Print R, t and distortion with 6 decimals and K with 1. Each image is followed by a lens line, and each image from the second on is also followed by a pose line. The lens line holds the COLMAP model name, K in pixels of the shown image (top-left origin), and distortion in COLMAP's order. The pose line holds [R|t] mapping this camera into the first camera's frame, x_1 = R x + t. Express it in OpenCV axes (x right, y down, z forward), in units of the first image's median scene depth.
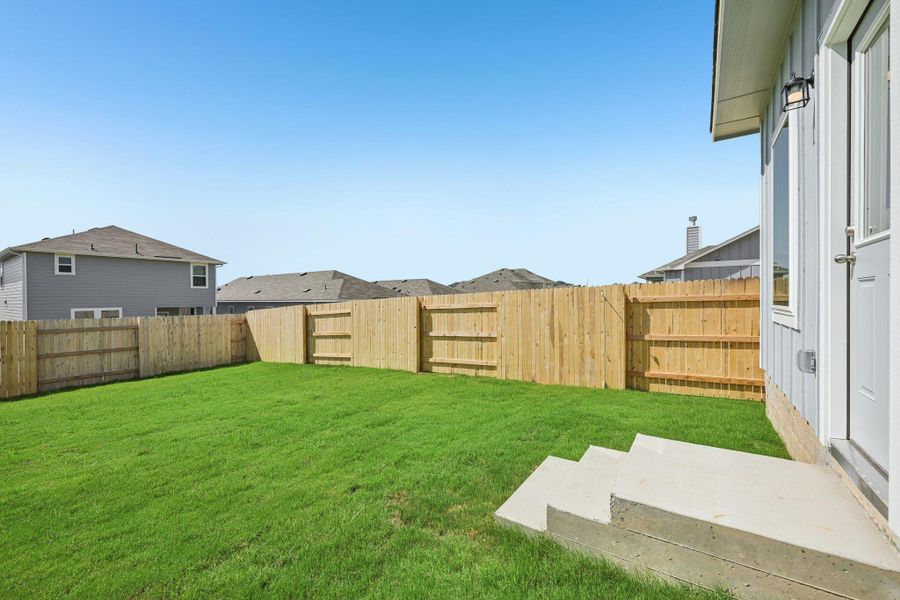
lens RADIAL K [[367.5, 0, 450.0], [0, 367.5, 301.8], [0, 0, 1]] dist [-0.007897, 0.001783]
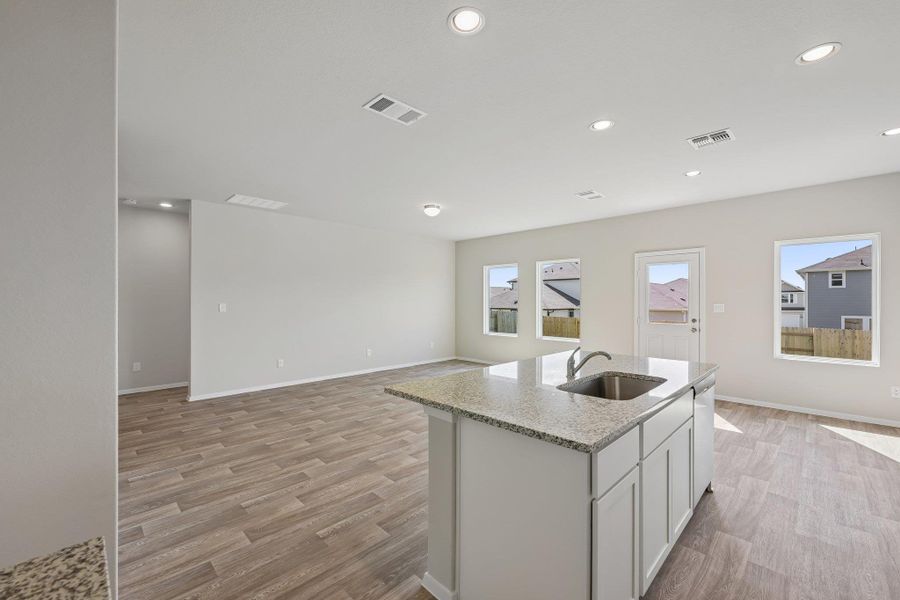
lens RADIAL K [[378.4, 0, 456.7], [0, 378.4, 299.5], [0, 0, 1]] dist [0.000906, -0.000126]
pose [[-0.155976, 0.002982, -0.987756, 0.364839], [-0.009672, 0.999943, 0.004546, -0.028475], [0.987714, 0.010263, -0.155938, -0.046061]]
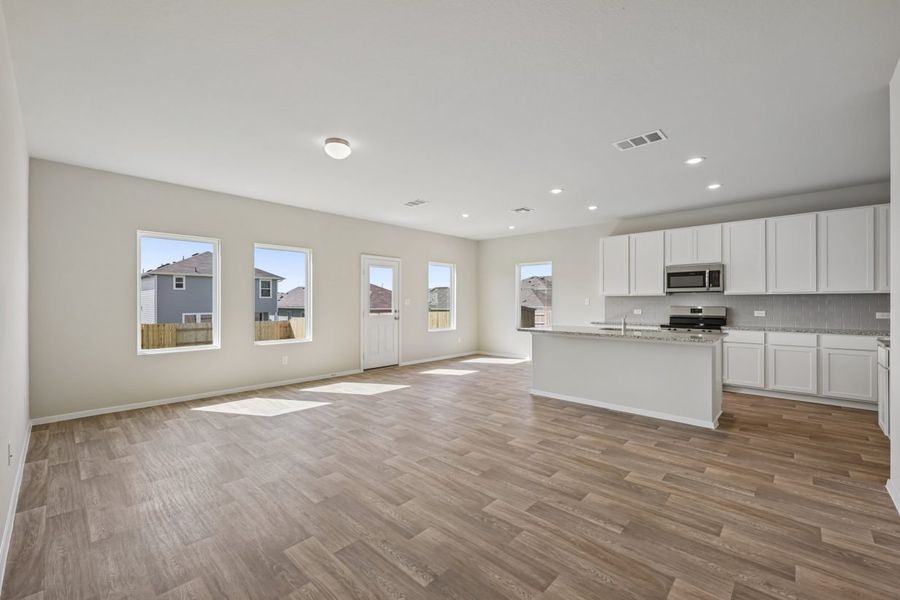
lens RADIAL K [[367.5, 0, 446.4], [0, 367.5, 303.3], [0, 0, 1]] dist [-0.007897, 0.001783]
pose [[0.990157, 0.007434, -0.139767, 0.174683], [-0.008409, 0.999944, -0.006387, -0.019961], [0.139712, 0.007500, 0.990164, -0.261185]]
